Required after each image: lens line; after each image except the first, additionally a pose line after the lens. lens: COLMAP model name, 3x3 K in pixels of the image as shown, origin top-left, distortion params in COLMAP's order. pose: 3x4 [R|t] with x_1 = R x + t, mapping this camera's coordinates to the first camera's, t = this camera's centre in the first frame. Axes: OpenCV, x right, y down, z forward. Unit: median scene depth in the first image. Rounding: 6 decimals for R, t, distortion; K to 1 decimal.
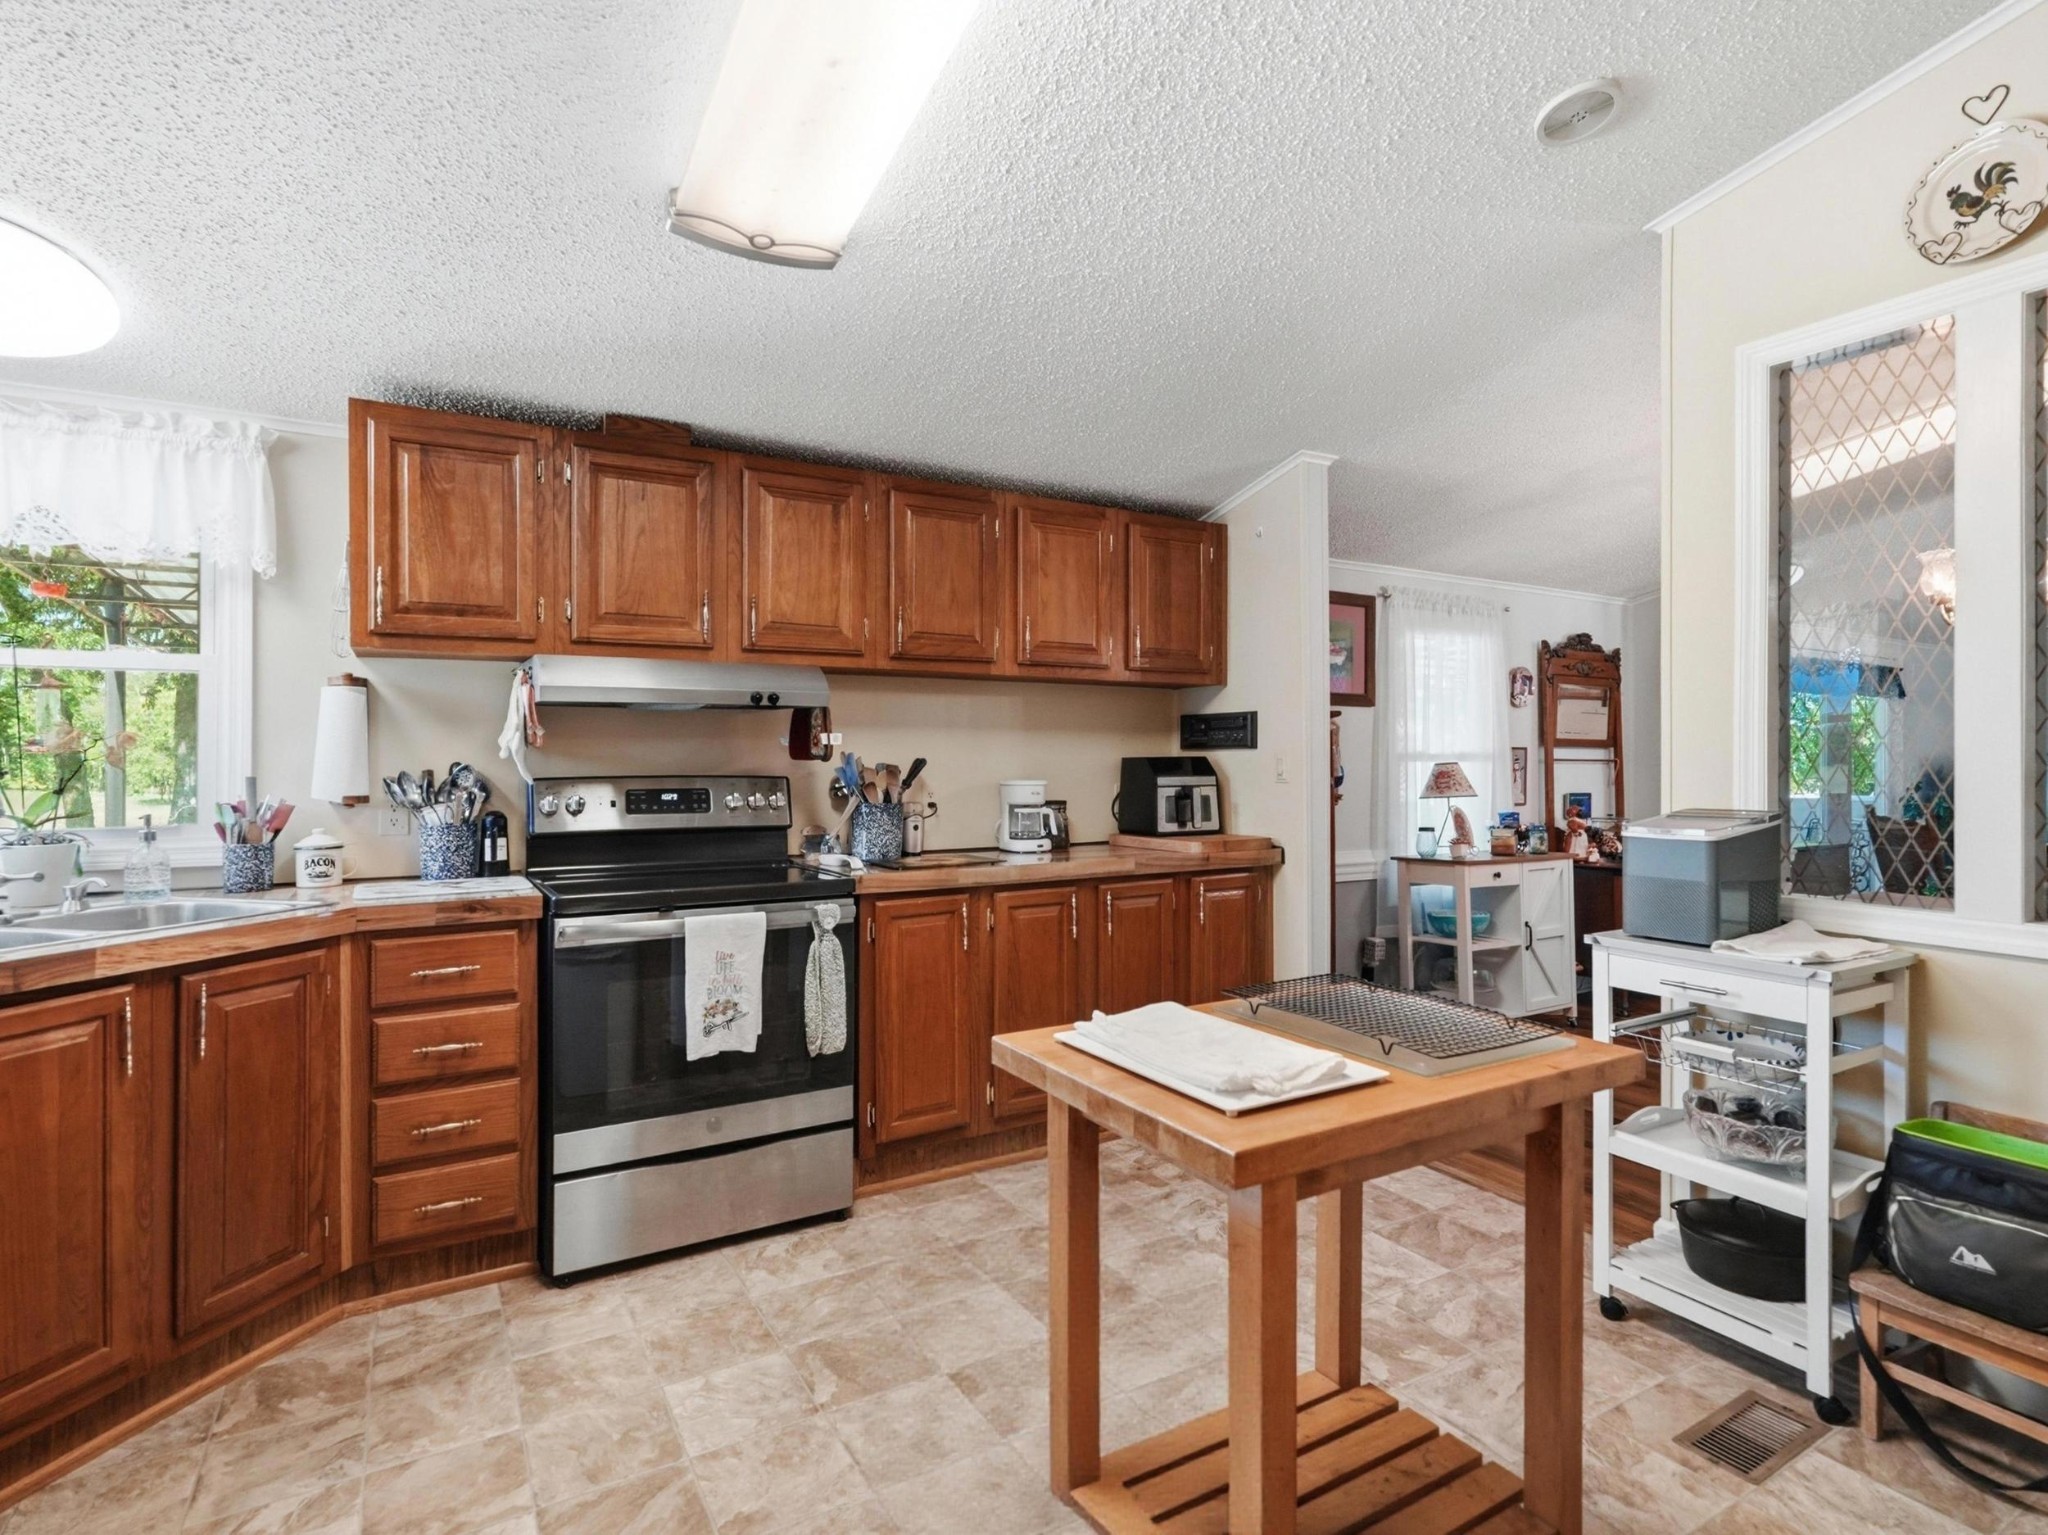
lens RADIAL K [[1032.8, 0, 1028.3], [0, 1032.8, 753.4], [0, 0, 1]] dist [0.000159, -0.000957]
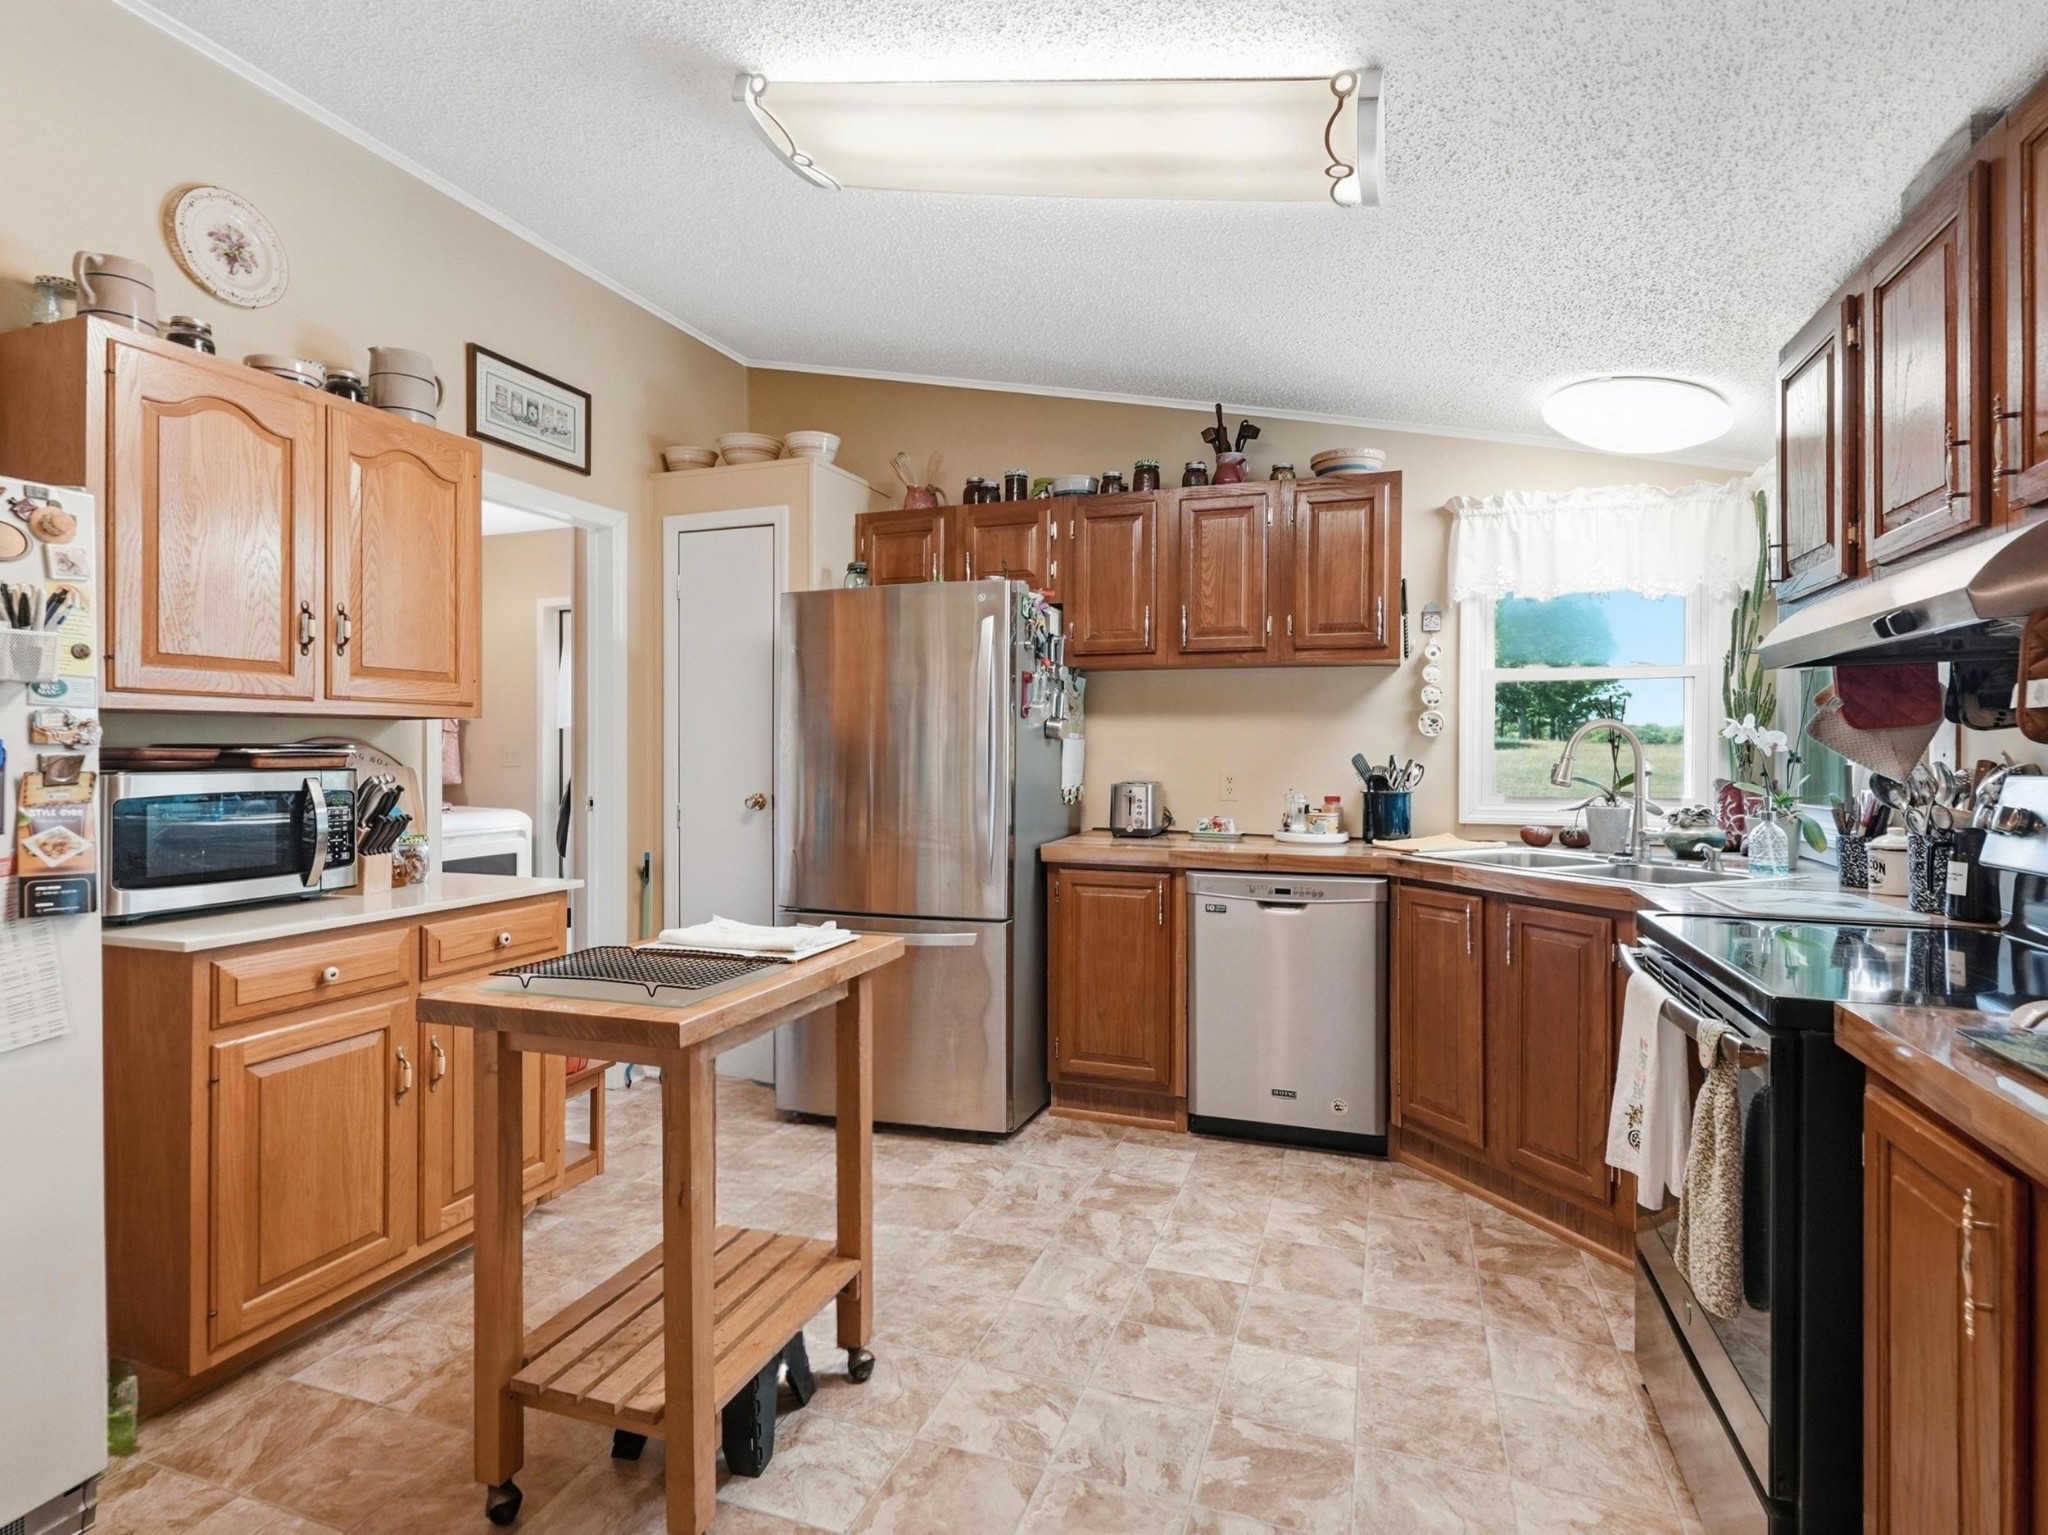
lens RADIAL K [[1032.8, 0, 1039.3], [0, 1032.8, 763.6], [0, 0, 1]] dist [0.000159, -0.000957]
pose [[-0.758461, 0.010767, -0.651629, 0.402020], [0.004830, 0.999929, 0.010900, 0.006385], [0.651700, 0.005120, -0.758459, 1.168125]]
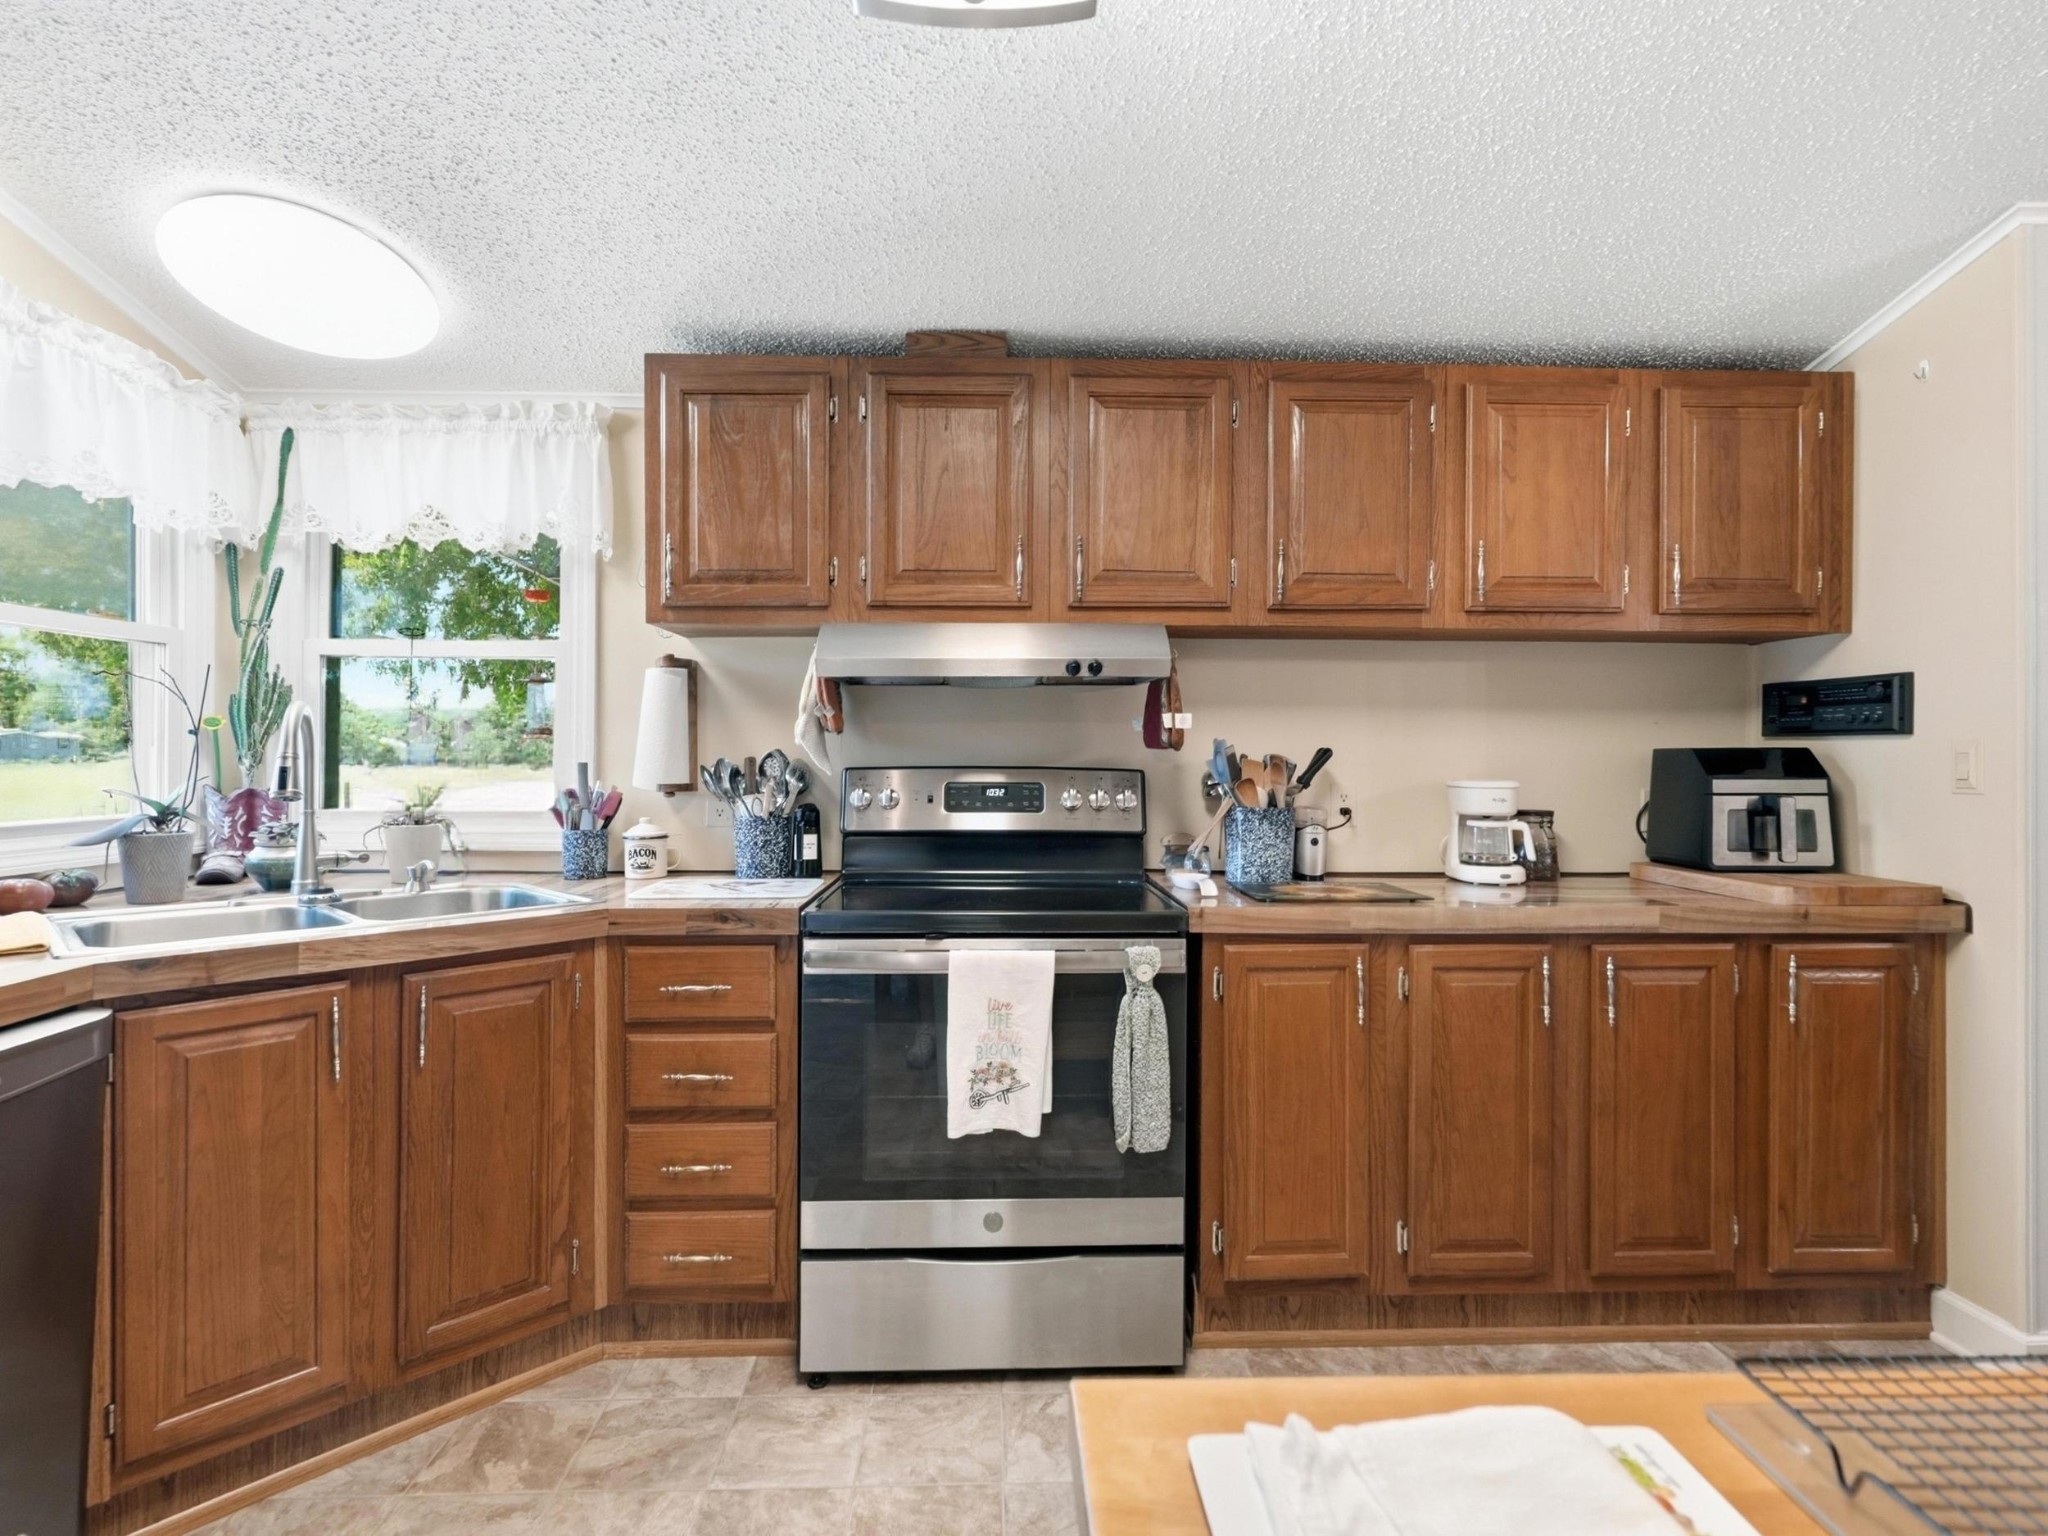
lens RADIAL K [[1032.8, 0, 1018.1], [0, 1032.8, 753.5], [0, 0, 1]] dist [0.000159, -0.000957]
pose [[0.877635, 0.006131, -0.479289, 0.075375], [-0.003442, 0.999973, 0.006489, 0.006203], [0.479316, -0.004045, 0.877633, 0.321168]]
